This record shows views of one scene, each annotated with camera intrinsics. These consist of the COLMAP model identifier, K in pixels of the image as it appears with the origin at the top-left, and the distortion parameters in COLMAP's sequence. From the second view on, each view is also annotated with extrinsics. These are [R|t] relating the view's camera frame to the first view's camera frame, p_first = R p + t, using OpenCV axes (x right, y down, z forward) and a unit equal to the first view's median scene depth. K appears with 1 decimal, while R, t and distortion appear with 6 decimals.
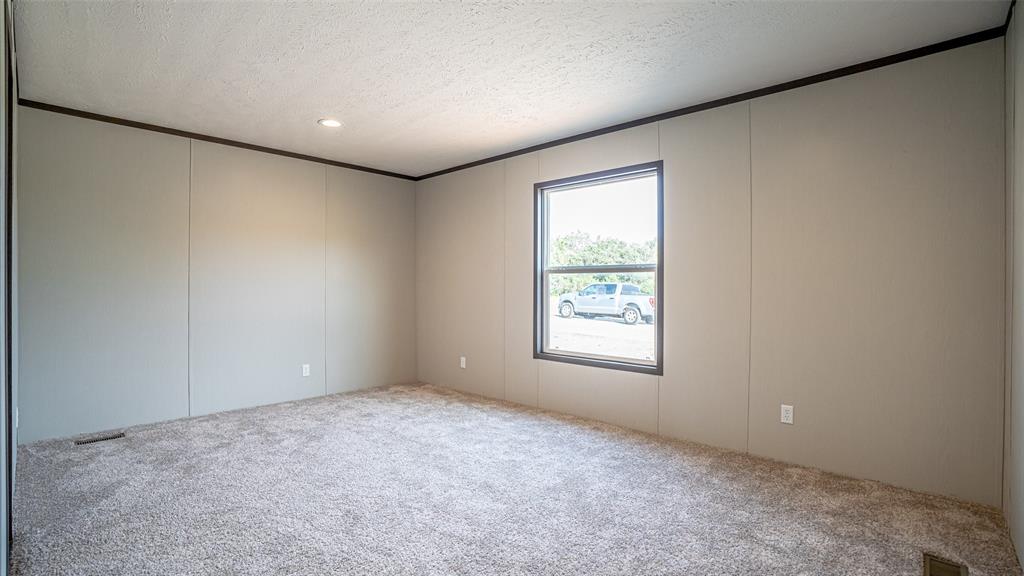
lens RADIAL K [[470.9, 0, 511.0], [0, 470.9, 287.4], [0, 0, 1]] dist [-0.068941, 0.026069]
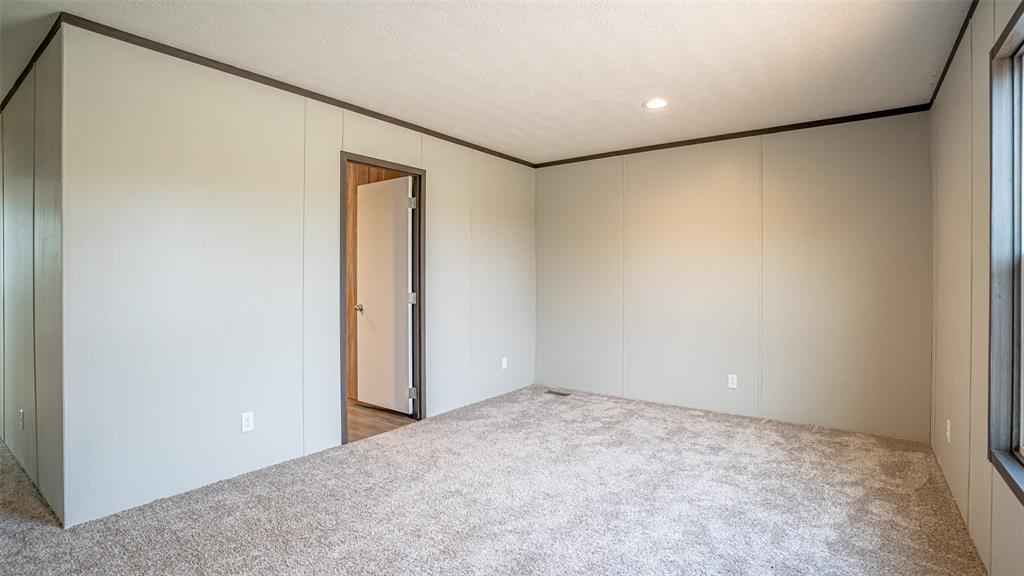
lens RADIAL K [[470.9, 0, 511.0], [0, 470.9, 287.4], [0, 0, 1]] dist [-0.068941, 0.026069]
pose [[0.129546, 0.015394, -0.991454, 0.486434], [-0.003895, 0.999880, 0.015016, -0.014473], [0.991566, 0.001917, 0.129591, 0.626986]]
